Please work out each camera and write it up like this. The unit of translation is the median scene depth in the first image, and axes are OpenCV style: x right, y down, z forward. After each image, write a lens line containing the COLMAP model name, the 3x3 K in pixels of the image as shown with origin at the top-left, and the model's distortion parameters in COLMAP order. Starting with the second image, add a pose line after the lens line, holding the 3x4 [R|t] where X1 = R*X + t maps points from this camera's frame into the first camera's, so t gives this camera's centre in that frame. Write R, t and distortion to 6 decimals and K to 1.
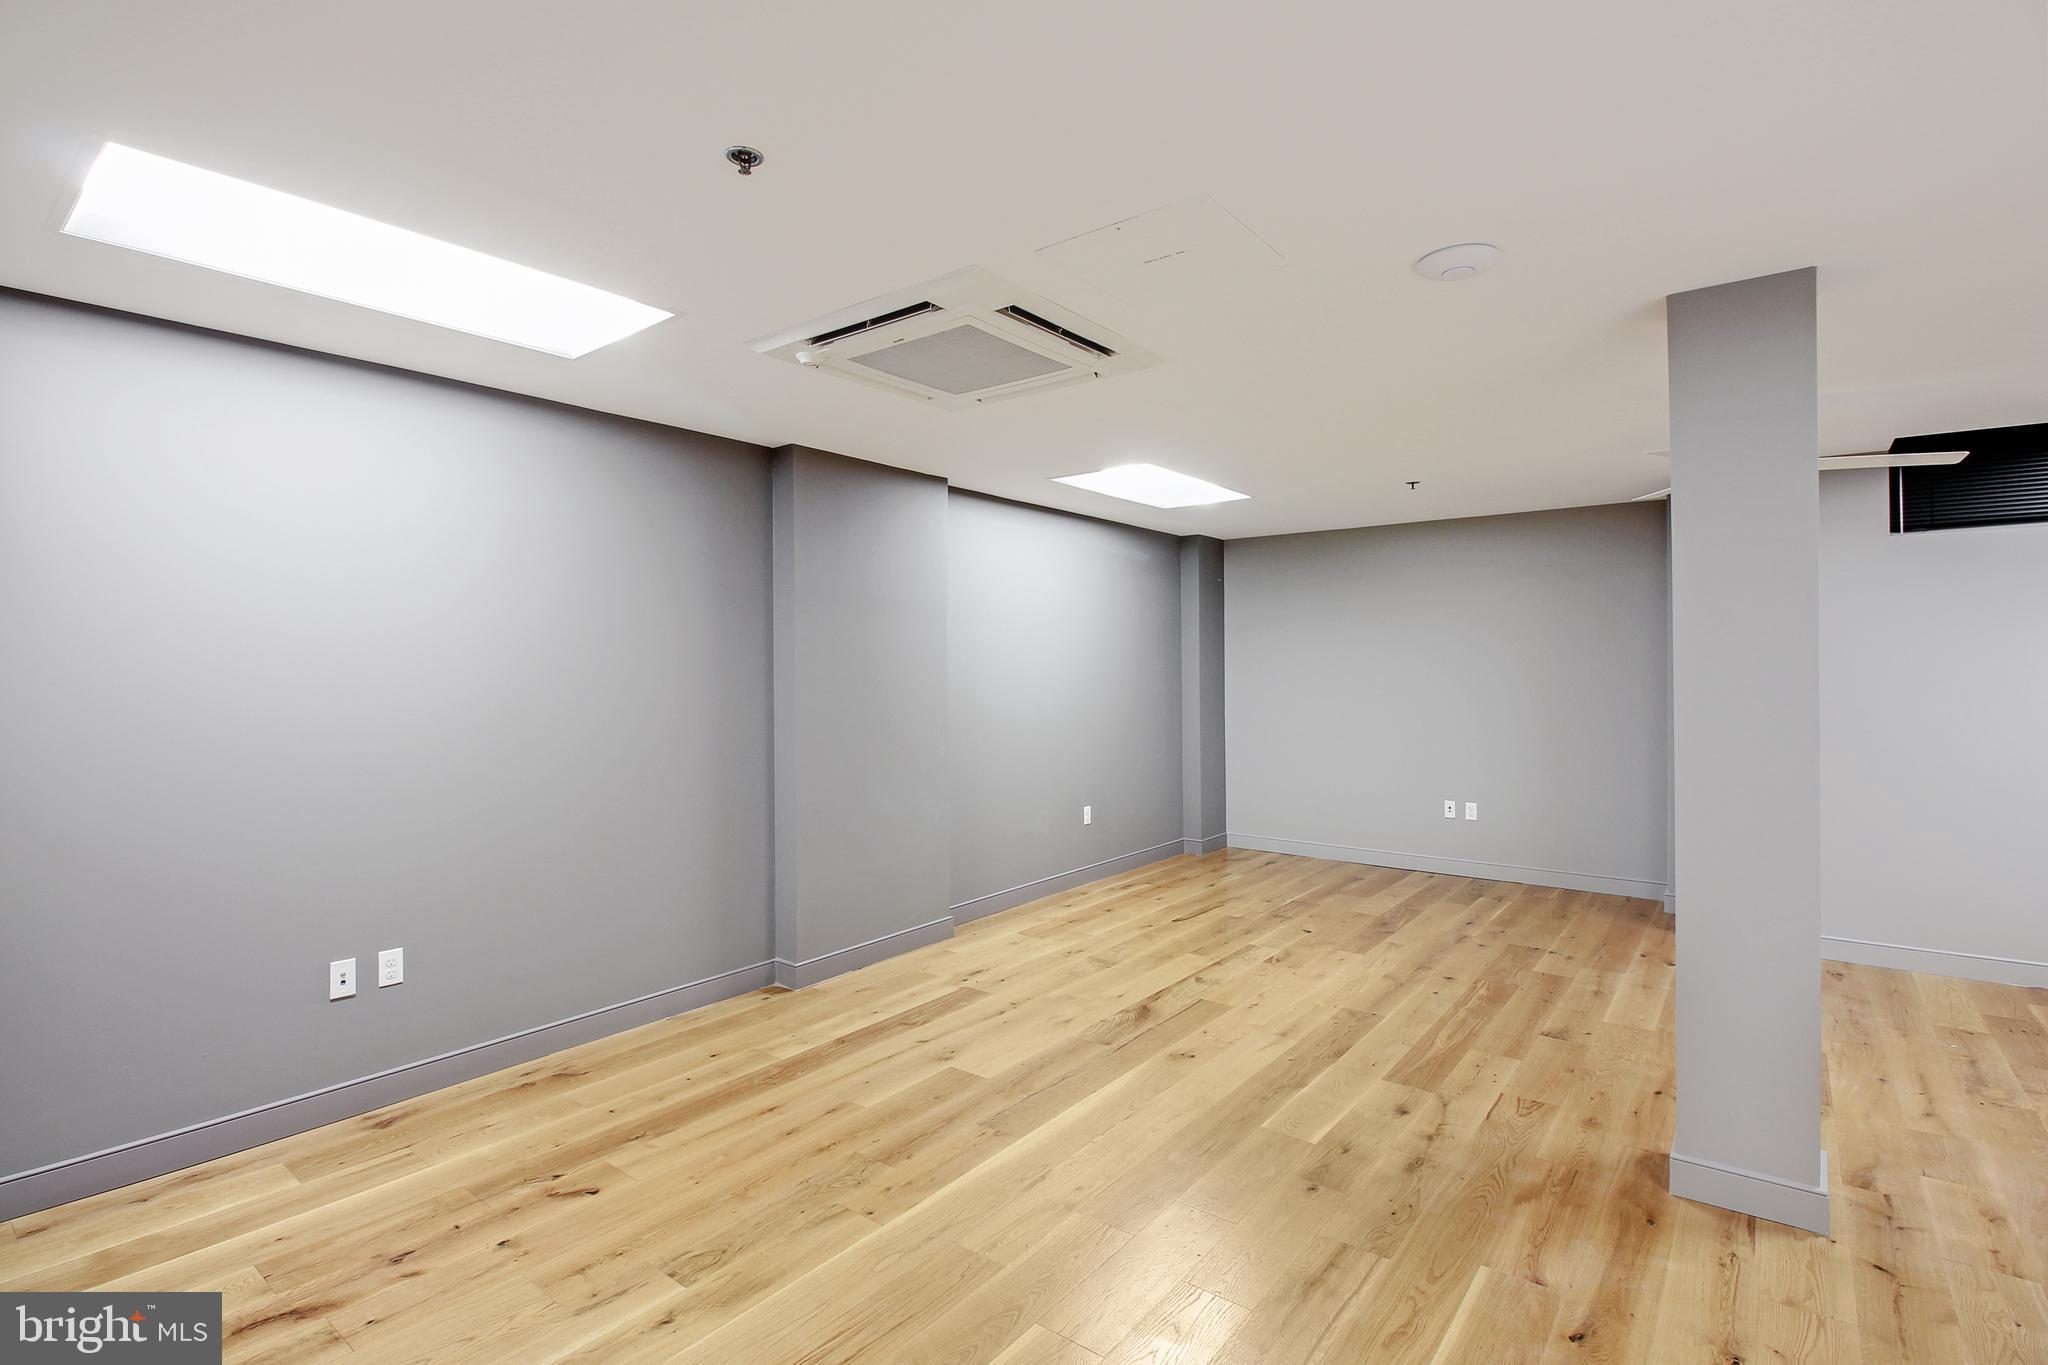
lens RADIAL K [[961.7, 0, 981.1], [0, 961.7, 654.7], [0, 0, 1]] dist [0.000506, -0.013087]
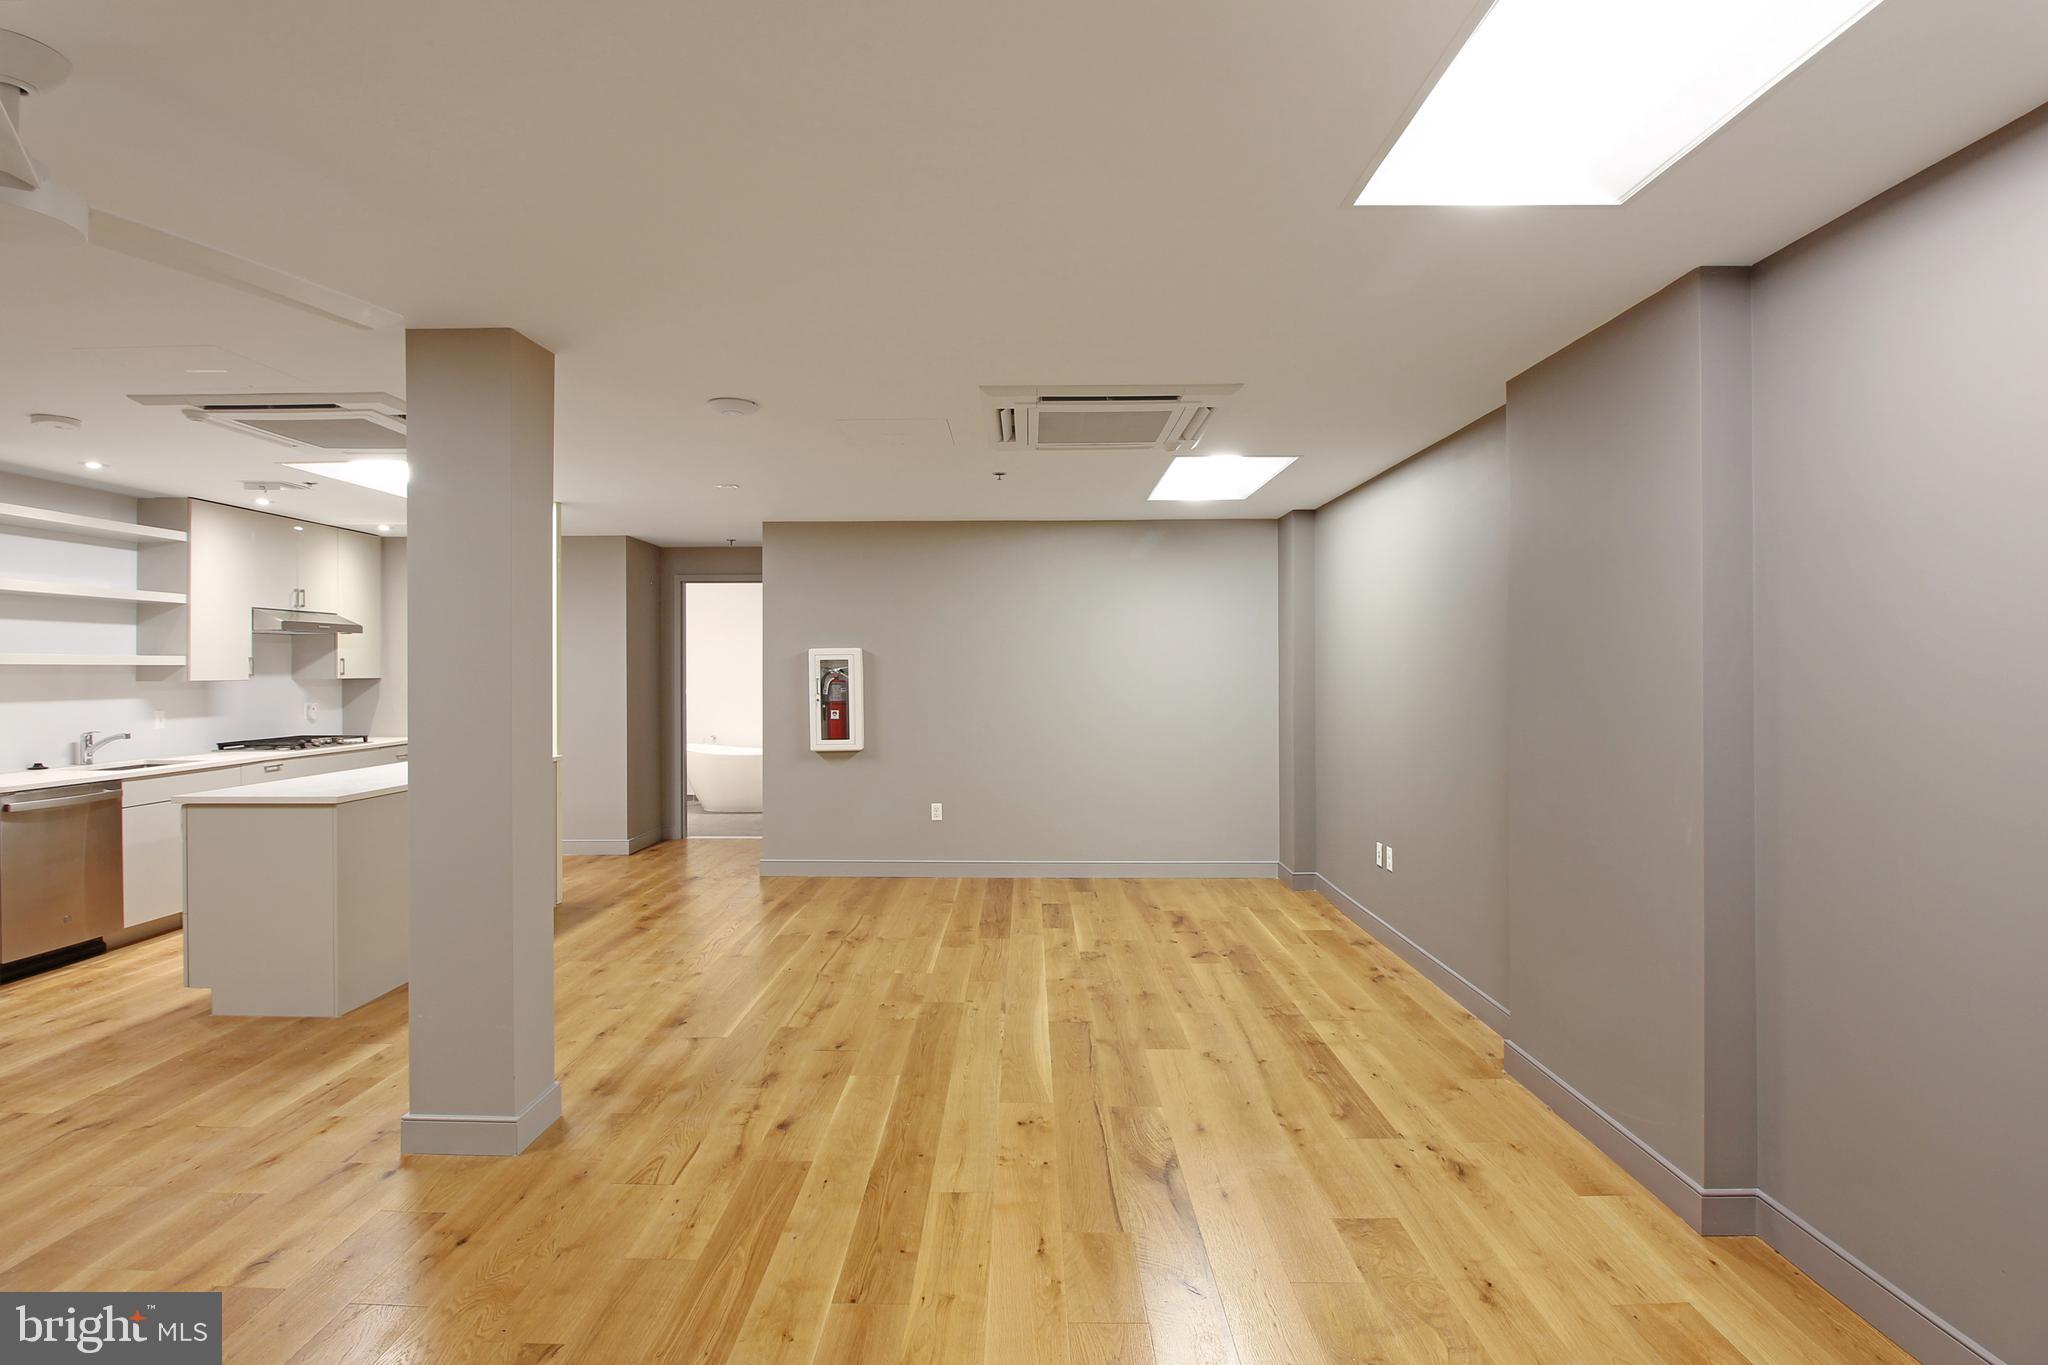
lens RADIAL K [[981.9, 0, 1034.2], [0, 981.9, 665.5], [0, 0, 1]] dist [0.001999, -0.014053]
pose [[-0.760288, -0.000680, -0.649586, 0.852743], [0.005524, 0.999957, -0.007513, 0.020619], [0.649563, -0.009301, -0.760251, 1.840014]]
